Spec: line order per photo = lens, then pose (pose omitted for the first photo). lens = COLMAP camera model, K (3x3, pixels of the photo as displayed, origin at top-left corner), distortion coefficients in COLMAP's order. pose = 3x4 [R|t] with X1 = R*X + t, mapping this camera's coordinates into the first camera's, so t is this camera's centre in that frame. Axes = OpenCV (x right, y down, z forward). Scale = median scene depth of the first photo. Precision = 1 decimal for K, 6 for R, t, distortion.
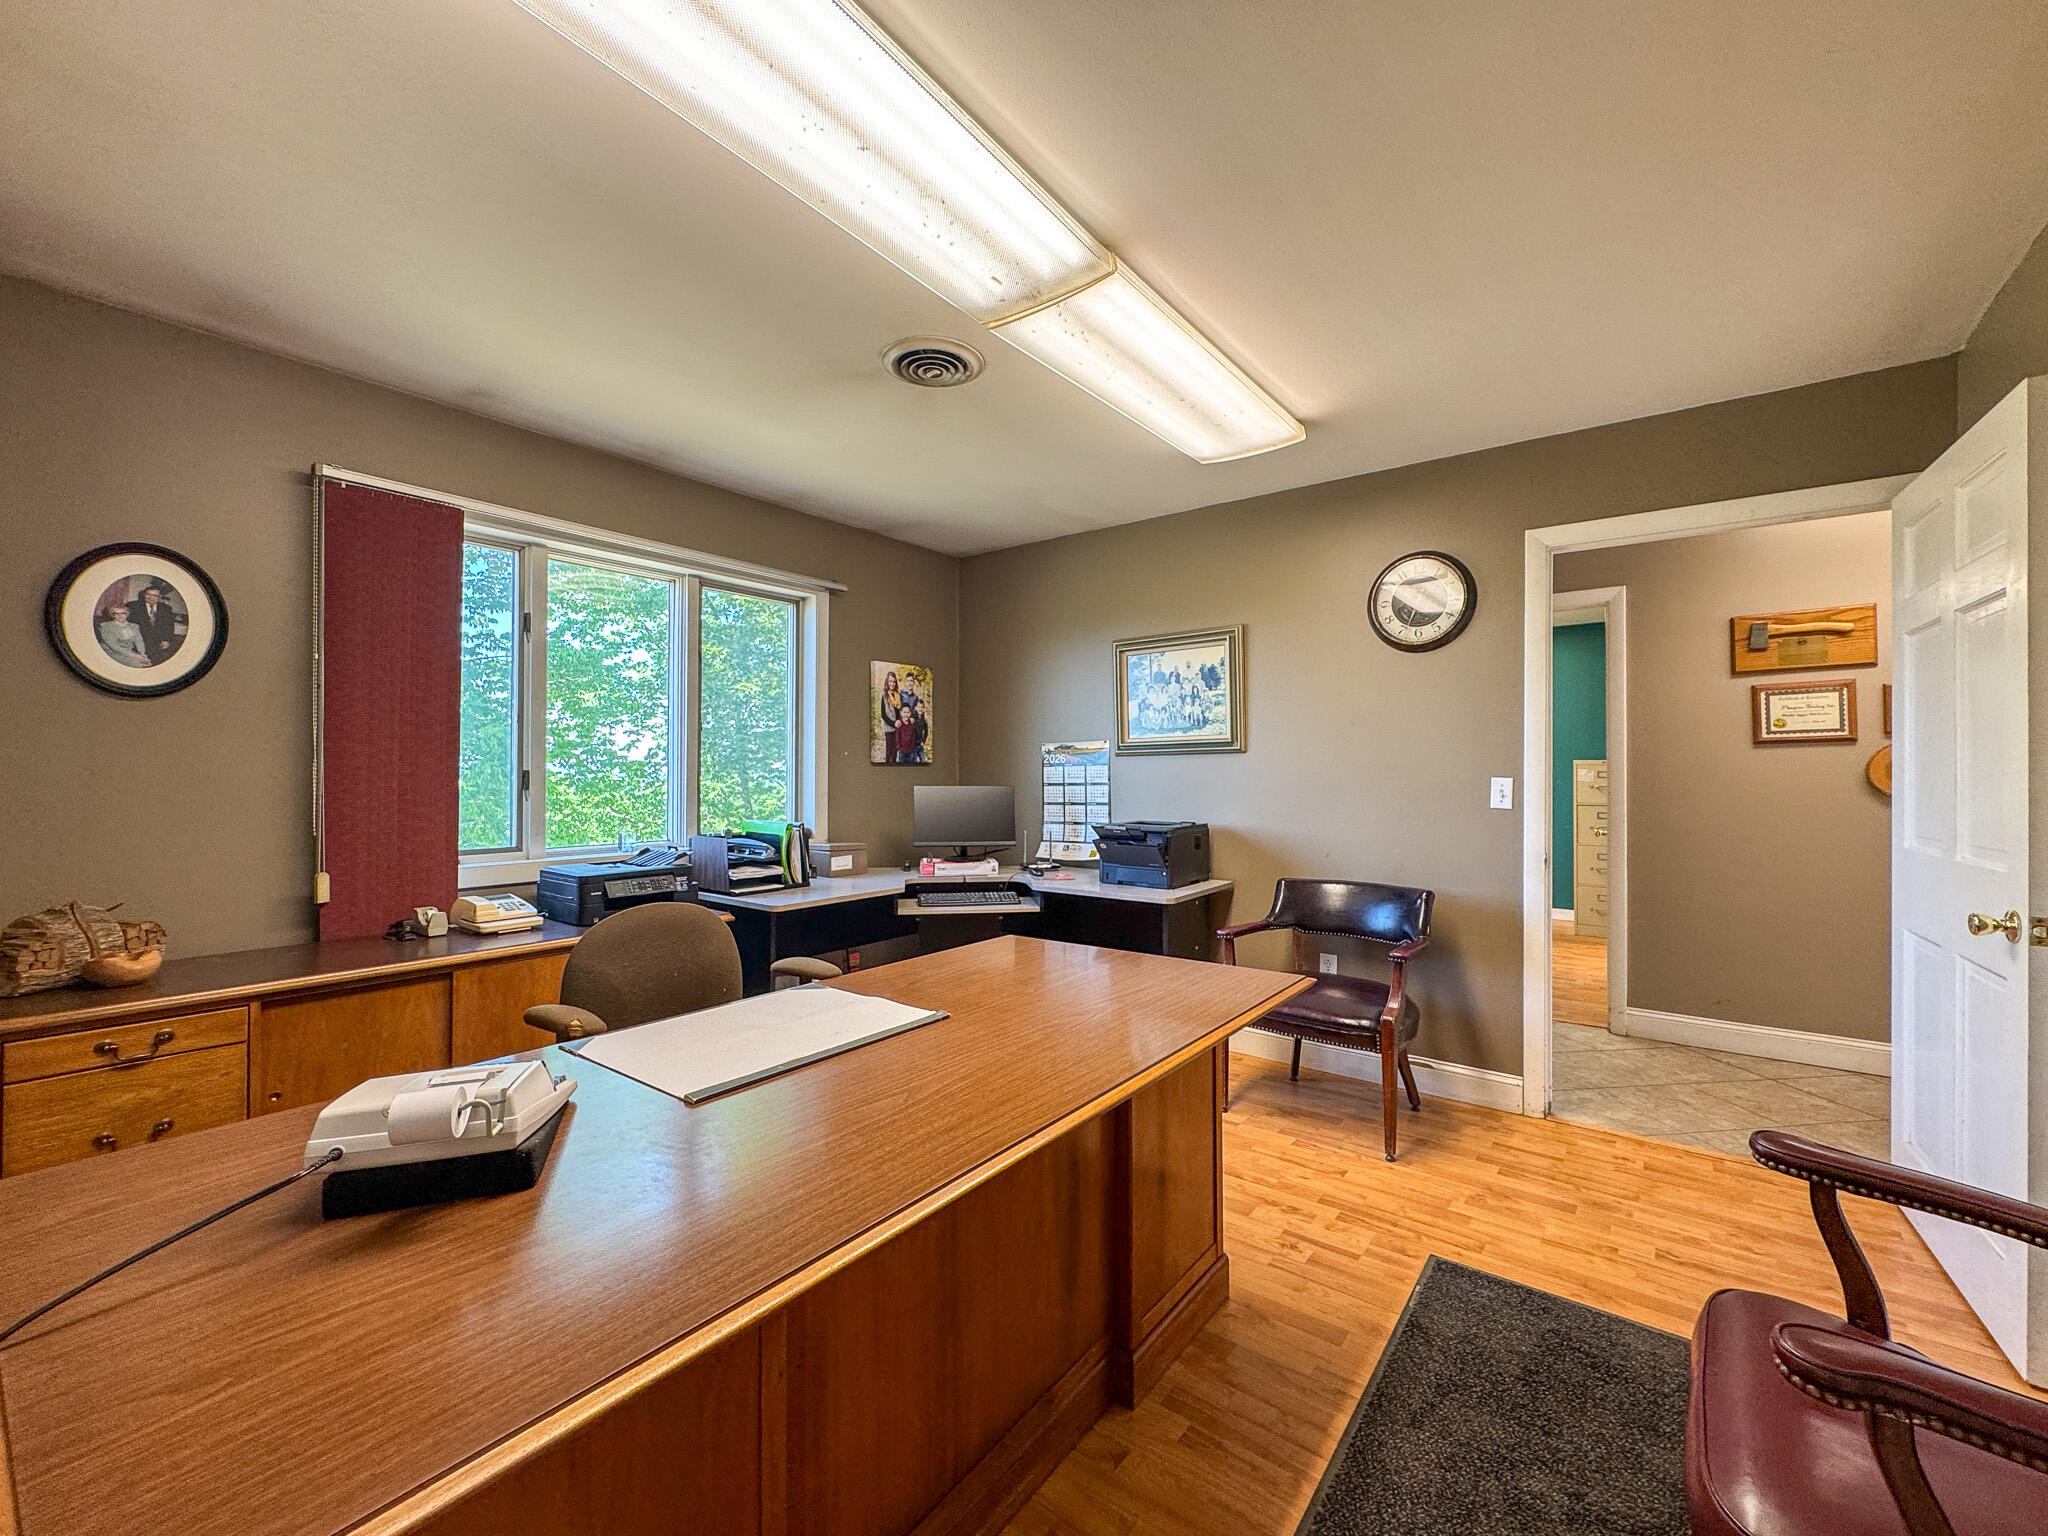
lens RADIAL K [[831.6, 0, 1027.2], [0, 831.6, 767.6], [0, 0, 1]] dist [-0.001699, -0.000656]
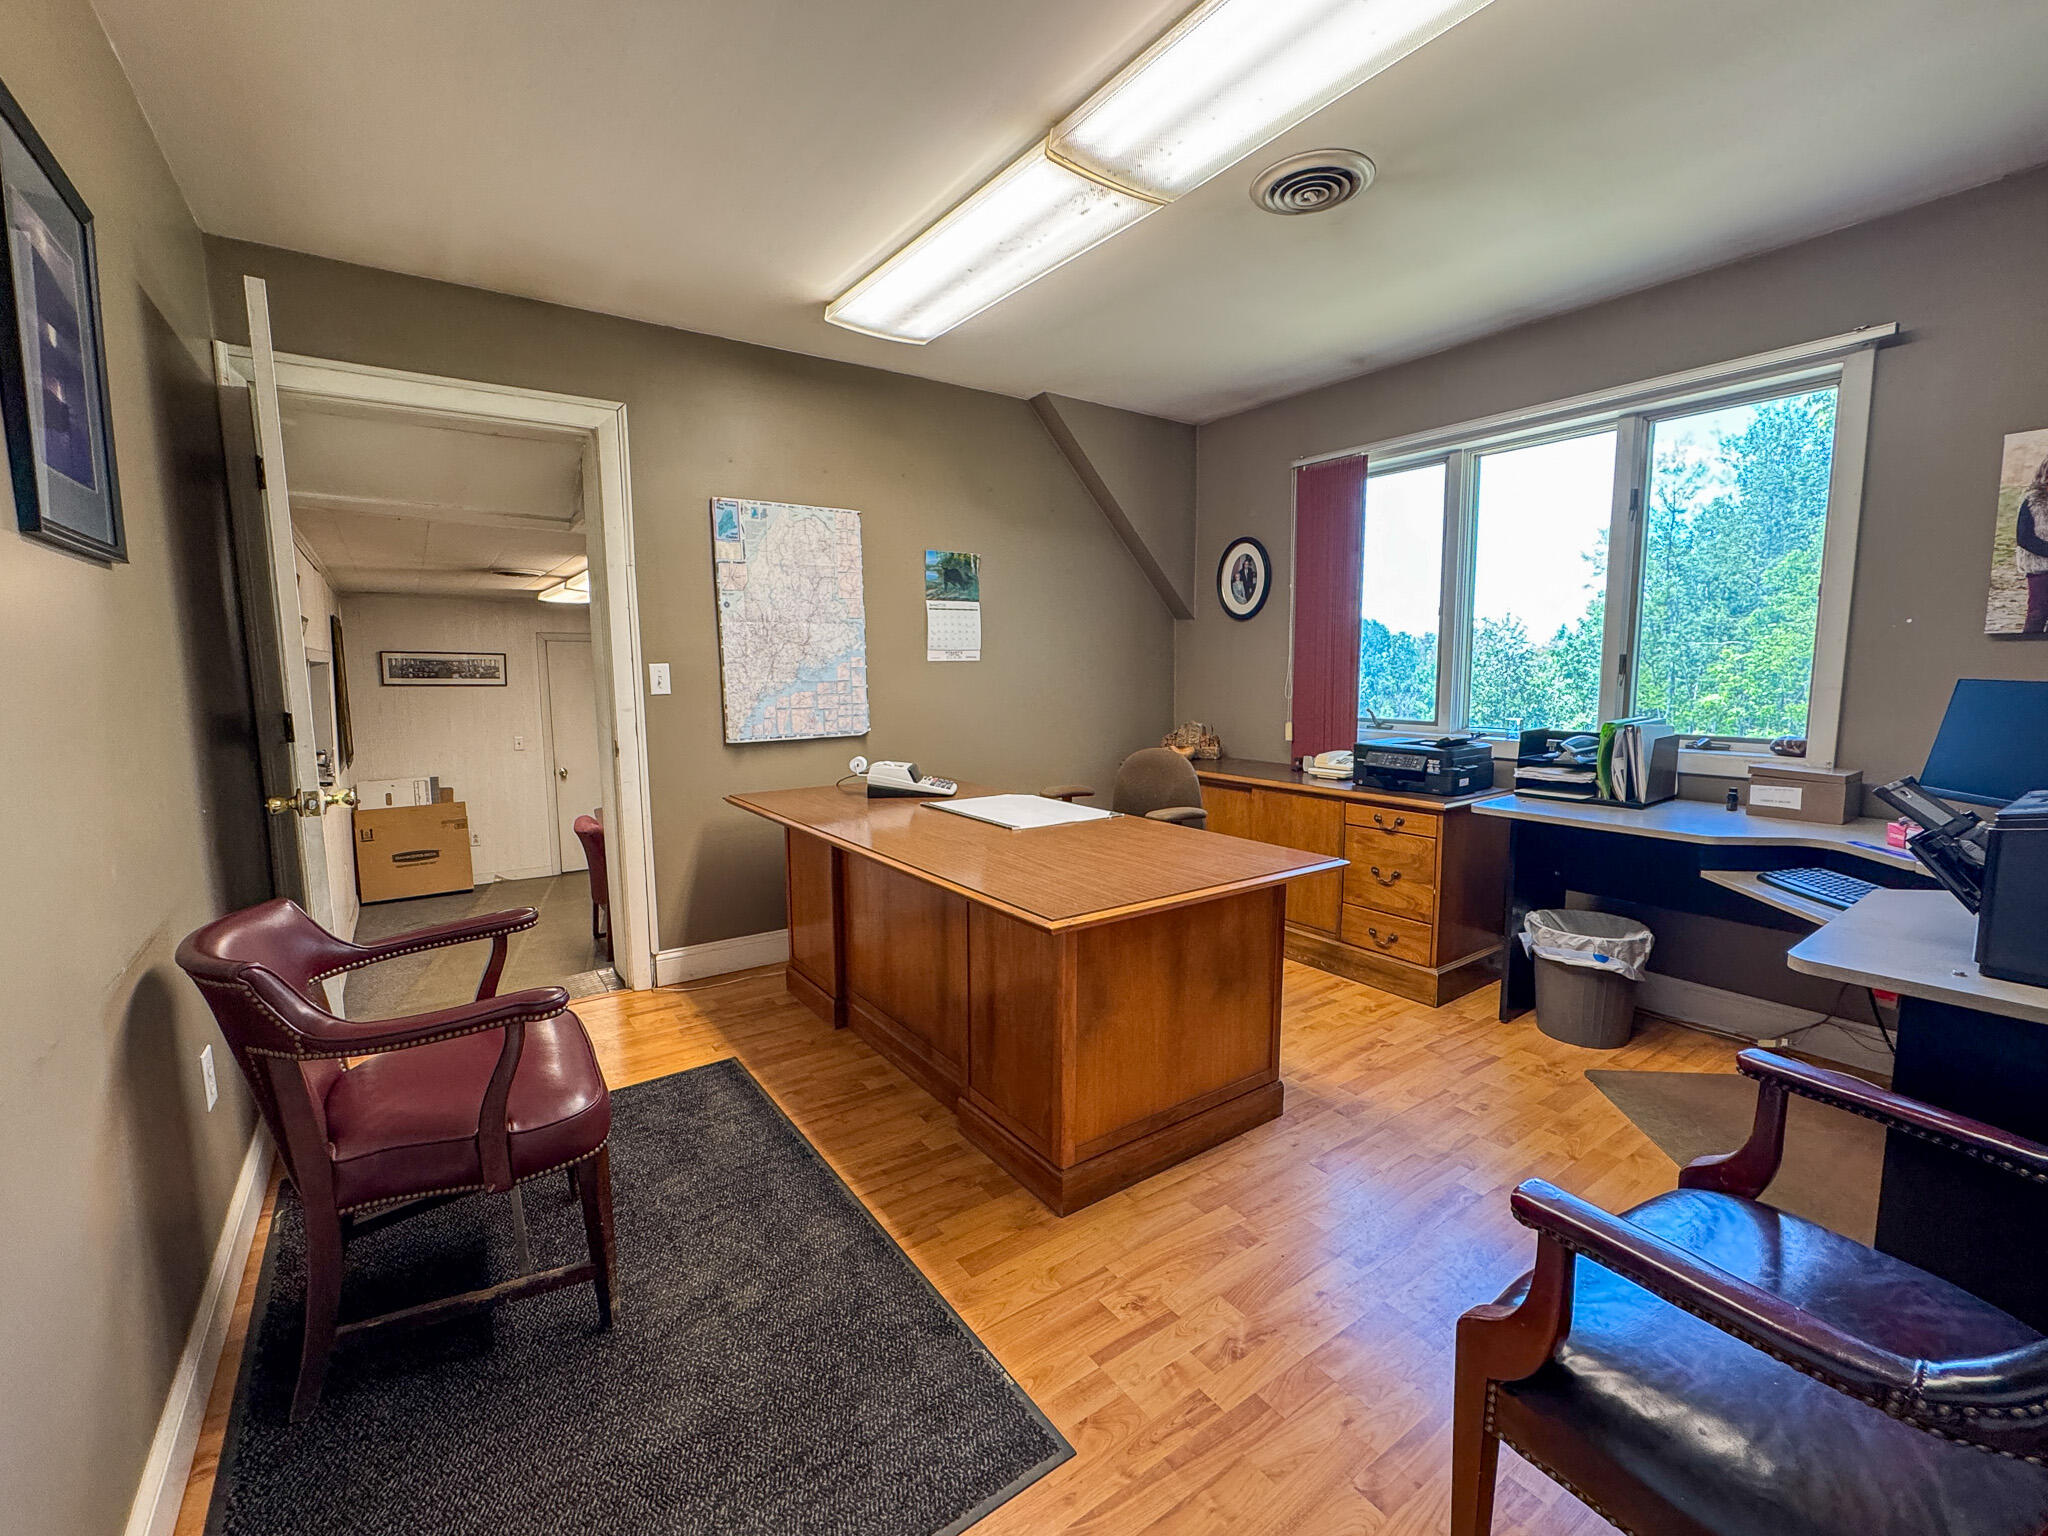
lens RADIAL K [[831.6, 0, 1029.3], [0, 831.6, 771.9], [0, 0, 1]] dist [-0.001699, -0.000656]
pose [[-0.271734, 0.138948, -0.952289, 0.942809], [0.025203, 0.990210, 0.137289, -0.012238], [0.962042, 0.013305, -0.272575, 1.041477]]
